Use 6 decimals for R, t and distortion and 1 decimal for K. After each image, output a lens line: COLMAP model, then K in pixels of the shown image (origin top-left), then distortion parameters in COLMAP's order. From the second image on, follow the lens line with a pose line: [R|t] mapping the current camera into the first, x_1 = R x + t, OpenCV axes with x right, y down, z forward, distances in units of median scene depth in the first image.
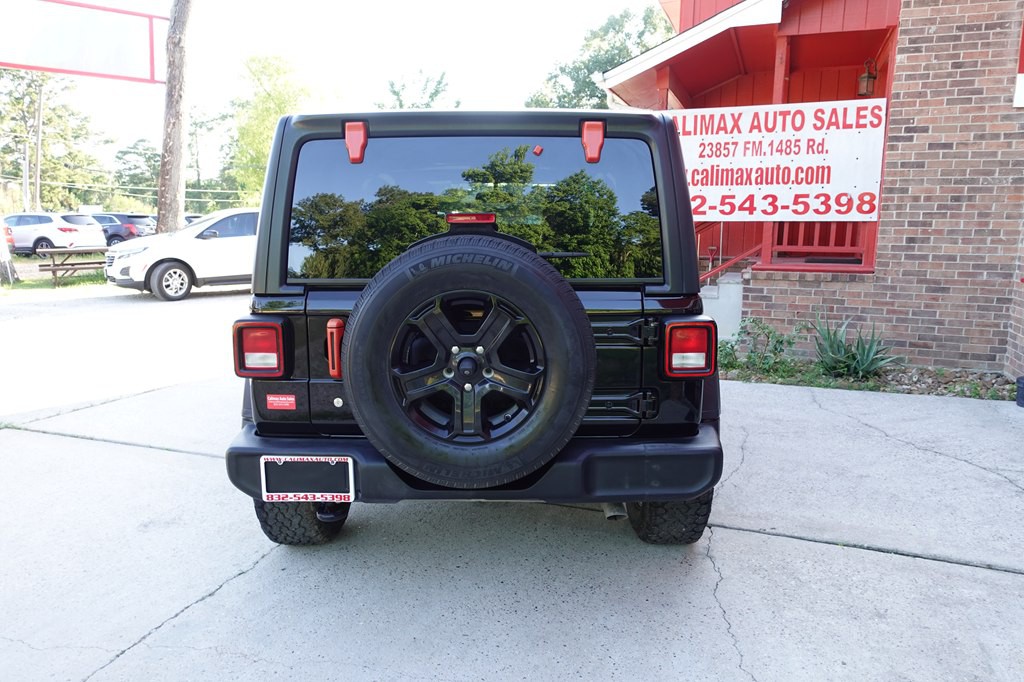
lens RADIAL K [[705.8, 0, 515.2], [0, 705.8, 341.4], [0, 0, 1]] dist [0.003341, -0.004866]
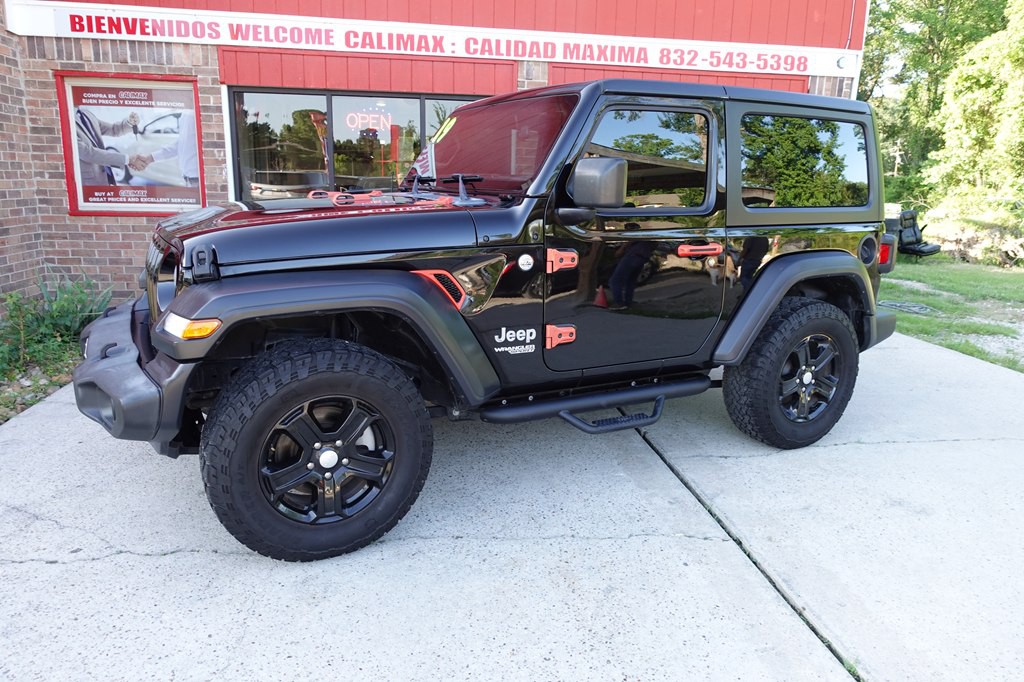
lens RADIAL K [[705.8, 0, 512.1], [0, 705.8, 342.8], [0, 0, 1]] dist [0.003341, -0.004866]
pose [[-0.493079, -0.211395, 0.843911, -0.455209], [0.115763, 0.945461, 0.304470, -0.129963], [-0.862248, 0.247821, -0.441715, 0.835921]]
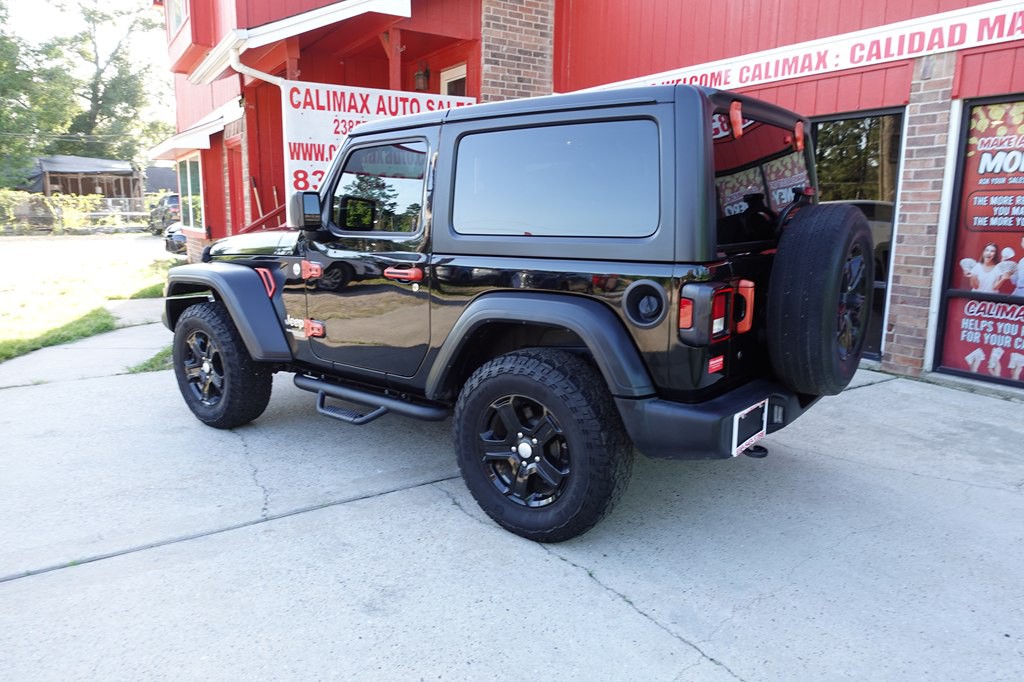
lens RADIAL K [[705.8, 0, 513.6], [0, 705.8, 343.1], [0, 0, 1]] dist [0.003341, -0.004866]
pose [[0.601398, -0.152637, 0.784233, -0.447527], [0.127860, 0.987317, 0.094113, -0.027663], [-0.788652, 0.043672, 0.613287, 0.200022]]
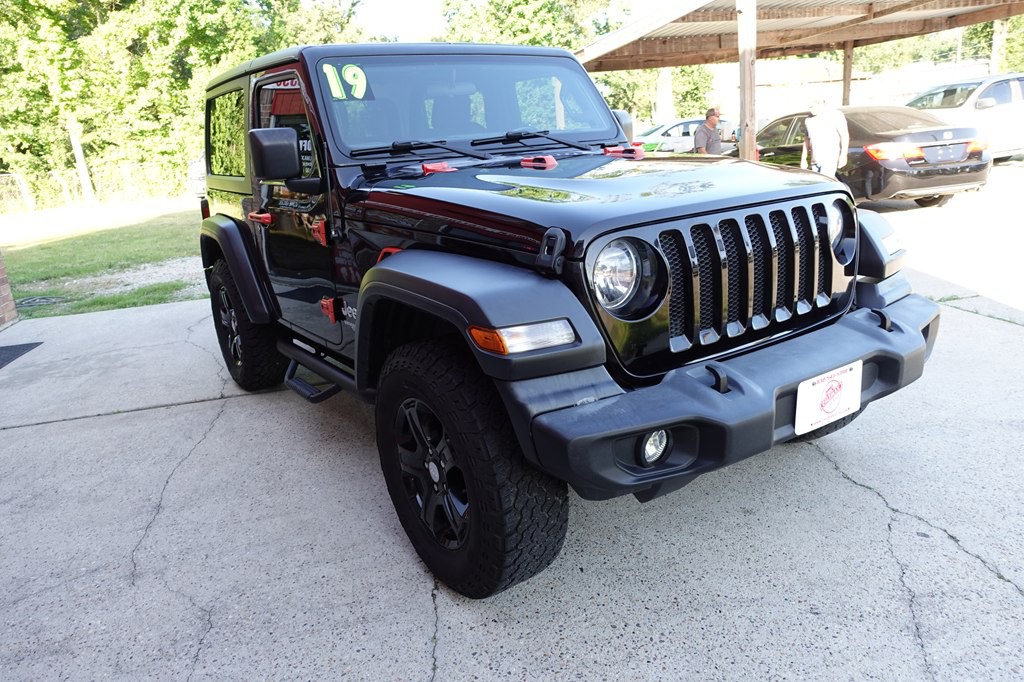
lens RADIAL K [[705.8, 0, 514.0], [0, 705.8, 344.0], [0, 0, 1]] dist [0.003341, -0.004866]
pose [[-0.814150, 0.217864, -0.538234, 0.231034], [-0.024511, 0.913221, 0.406727, -0.153948], [0.580138, 0.344329, -0.738158, 0.992251]]
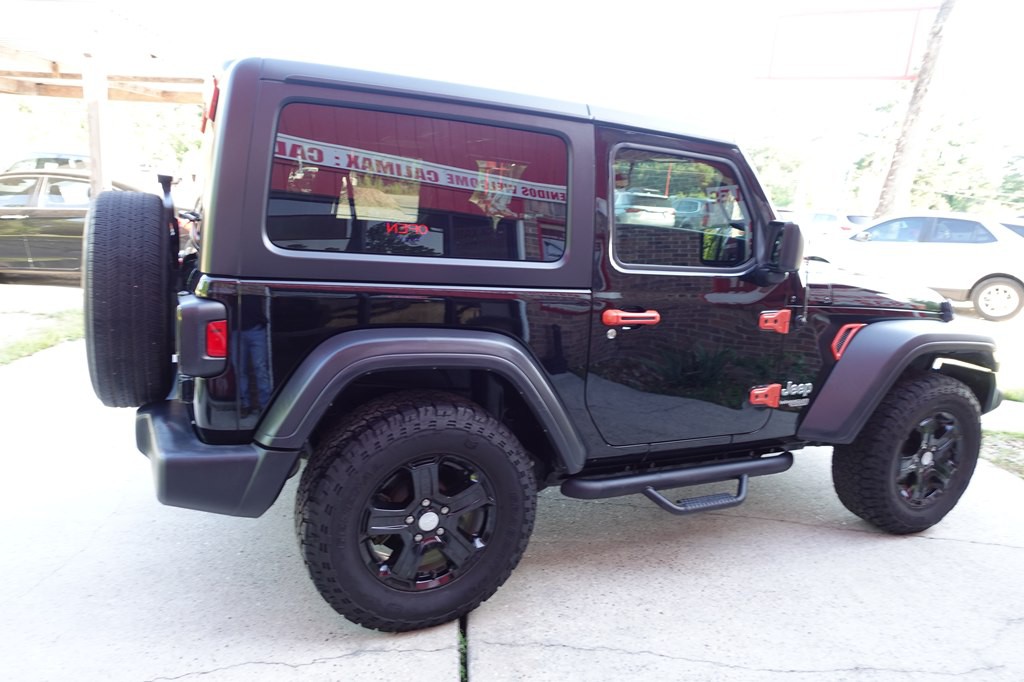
lens RADIAL K [[705.8, 0, 514.8], [0, 705.8, 341.0], [0, 0, 1]] dist [0.003341, -0.004866]
pose [[0.431507, 0.205850, -0.878309, 0.383920], [-0.214393, 0.969123, 0.121805, -0.056318], [0.876263, 0.135744, 0.462316, 0.314003]]
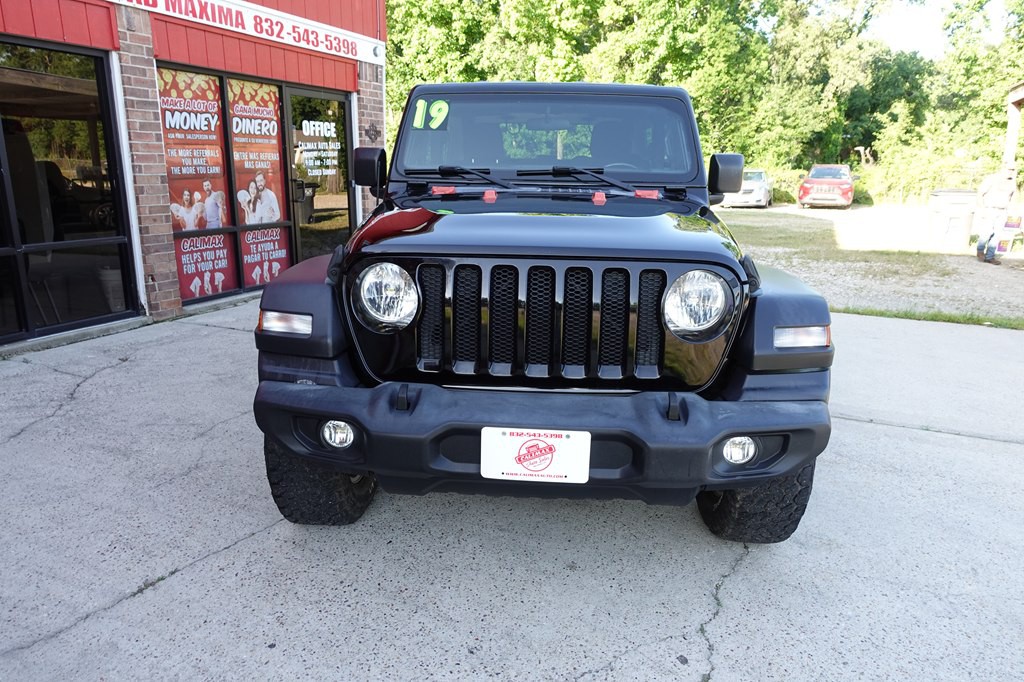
lens RADIAL K [[705.8, 0, 513.3], [0, 705.8, 345.7], [0, 0, 1]] dist [0.003341, -0.004866]
pose [[-0.999178, -0.026284, 0.030857, -0.010723], [-0.011562, 0.914446, 0.404543, -0.176530], [-0.038850, 0.403853, -0.913998, 1.102031]]
